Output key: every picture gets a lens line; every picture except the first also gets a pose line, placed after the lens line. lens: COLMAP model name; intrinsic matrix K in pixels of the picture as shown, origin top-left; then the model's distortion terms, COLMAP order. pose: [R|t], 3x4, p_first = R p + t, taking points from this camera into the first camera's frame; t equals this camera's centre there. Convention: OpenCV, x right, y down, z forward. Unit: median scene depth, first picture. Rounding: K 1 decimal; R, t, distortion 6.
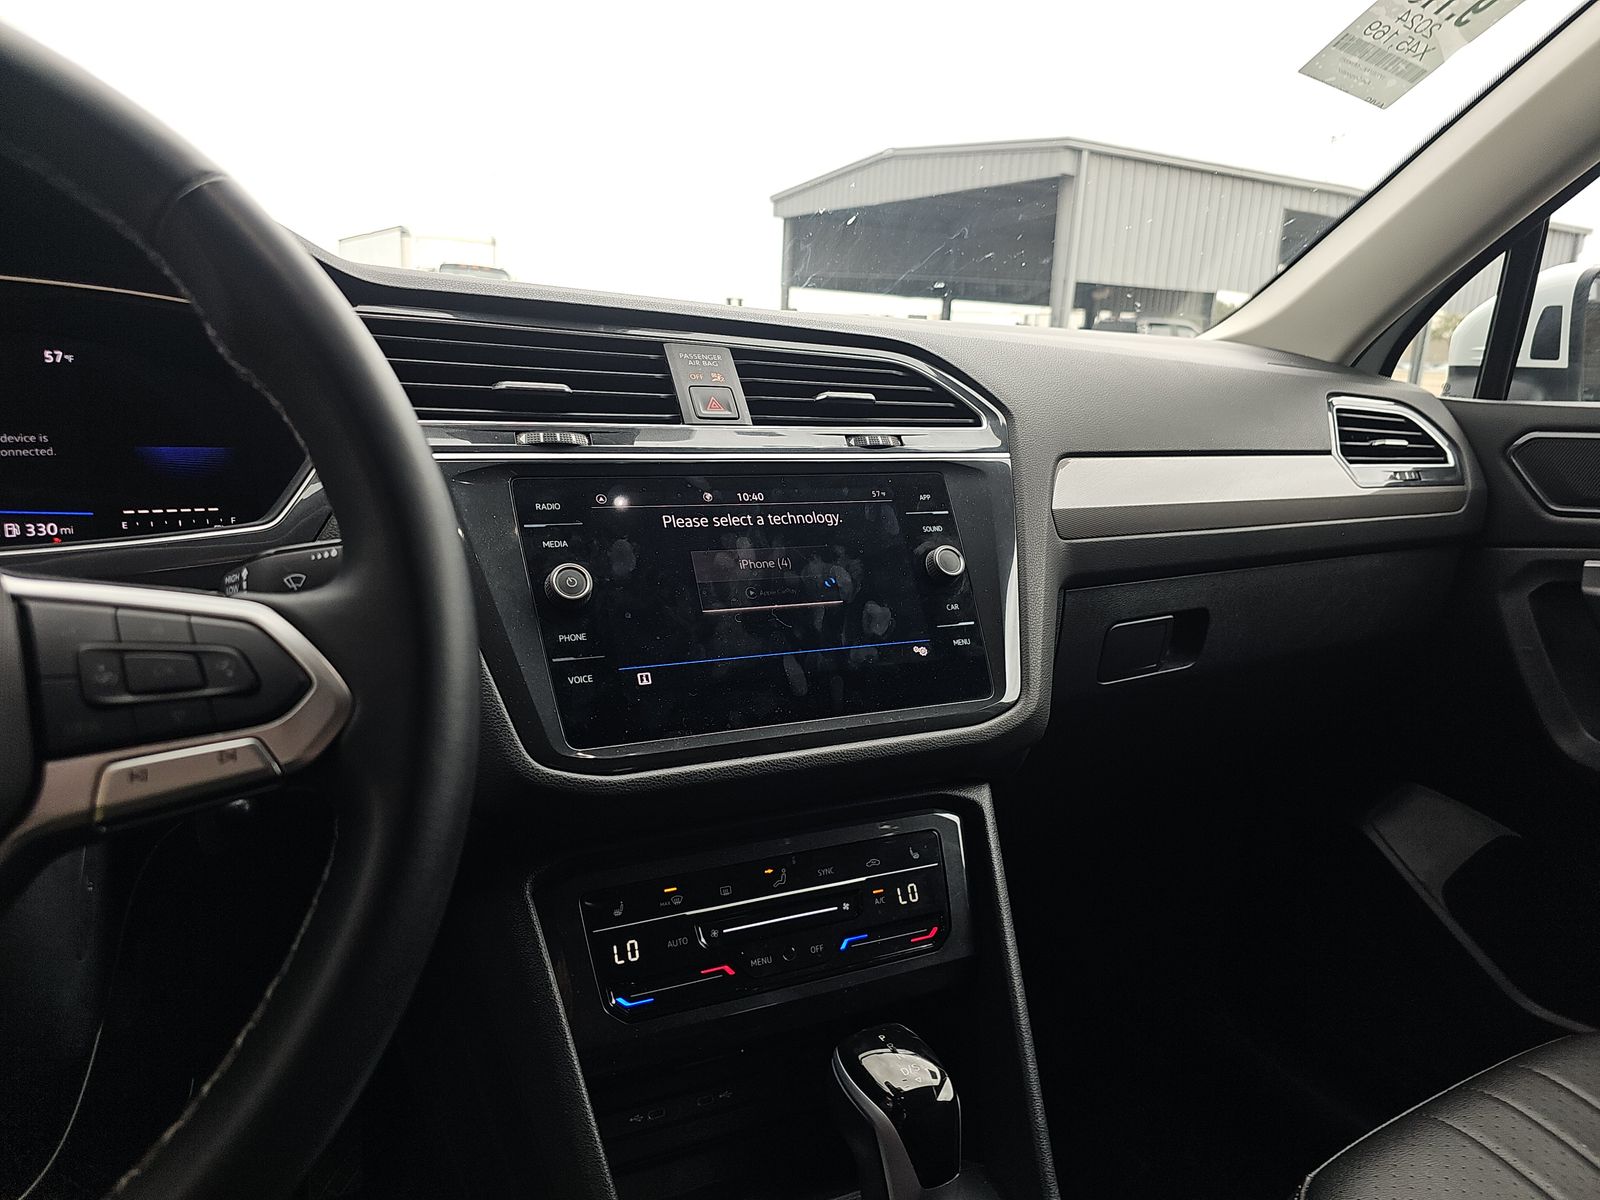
lens RADIAL K [[1064.0, 0, 805.0], [0, 1064.0, 606.7], [0, 0, 1]] dist [0.058187, -0.056791]
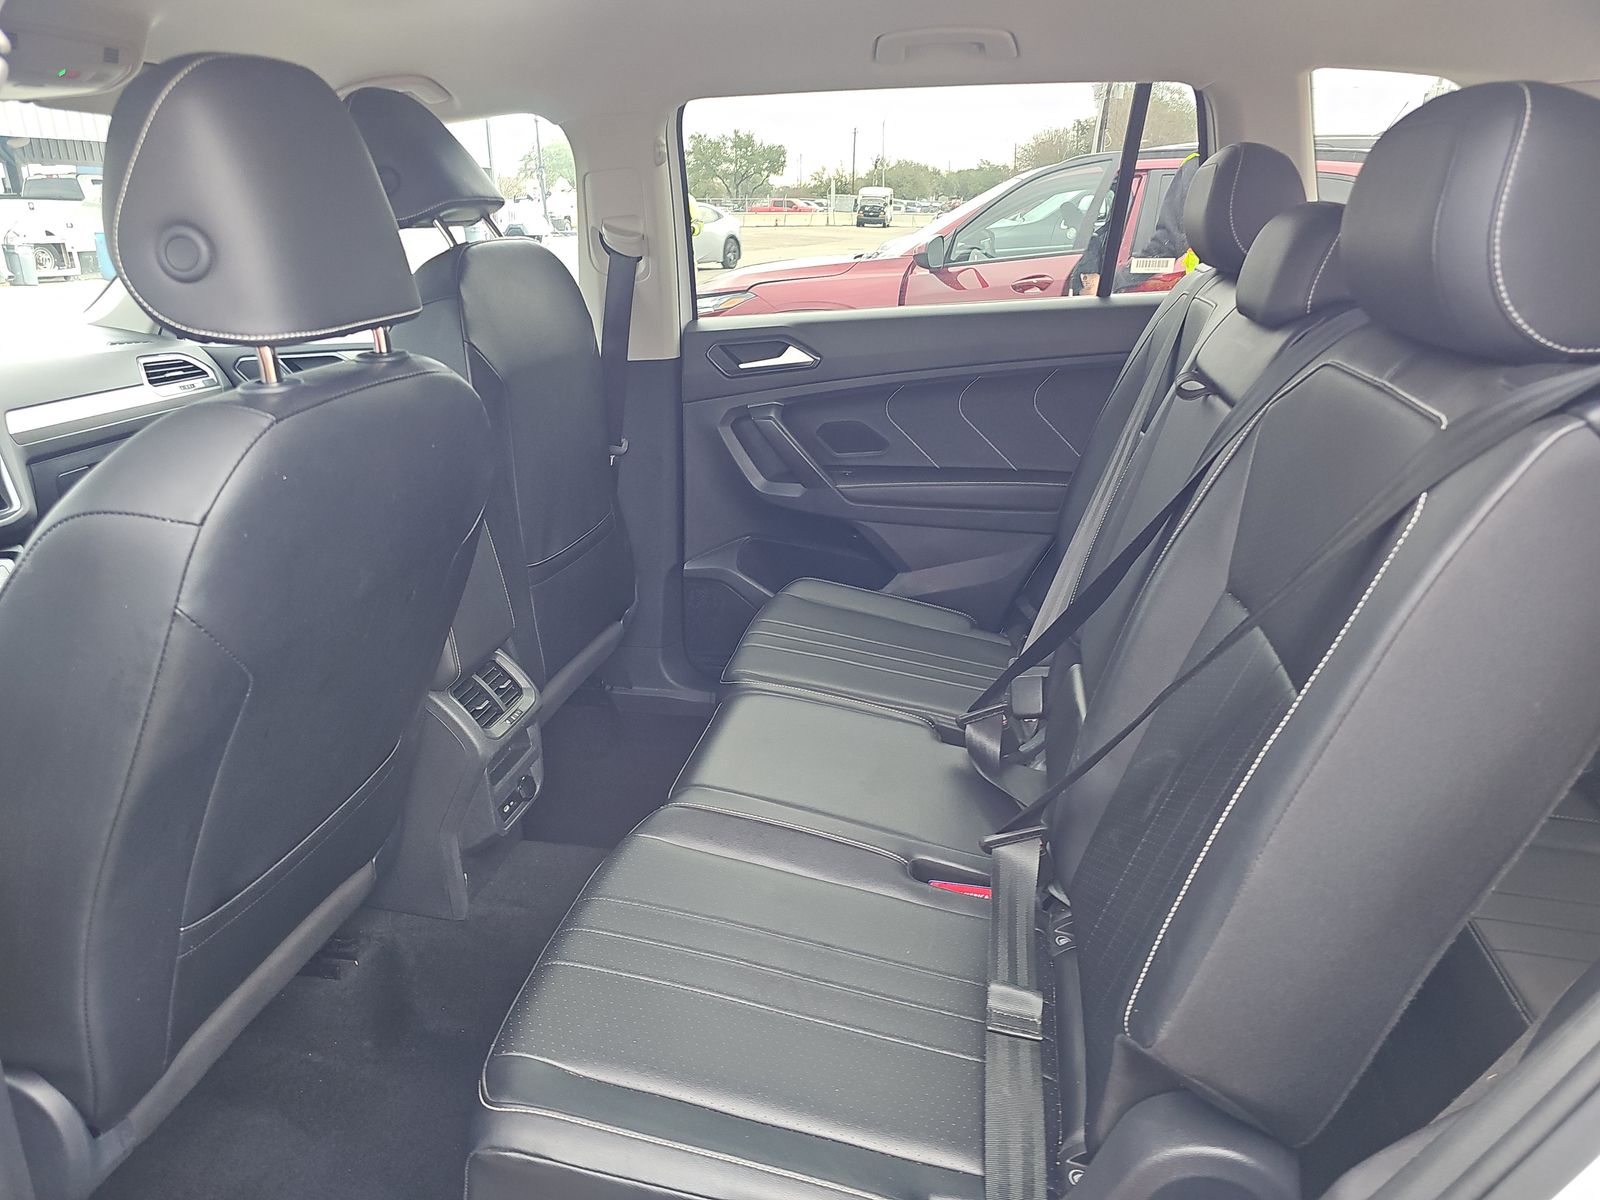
lens RADIAL K [[1064.0, 0, 805.0], [0, 1064.0, 606.7], [0, 0, 1]] dist [0.058187, -0.056791]
pose [[0.664546, -0.303187, 0.682976, -0.293253], [0.207119, 0.952914, 0.221487, 0.092659], [-0.717969, -0.005731, 0.696051, -1.622290]]
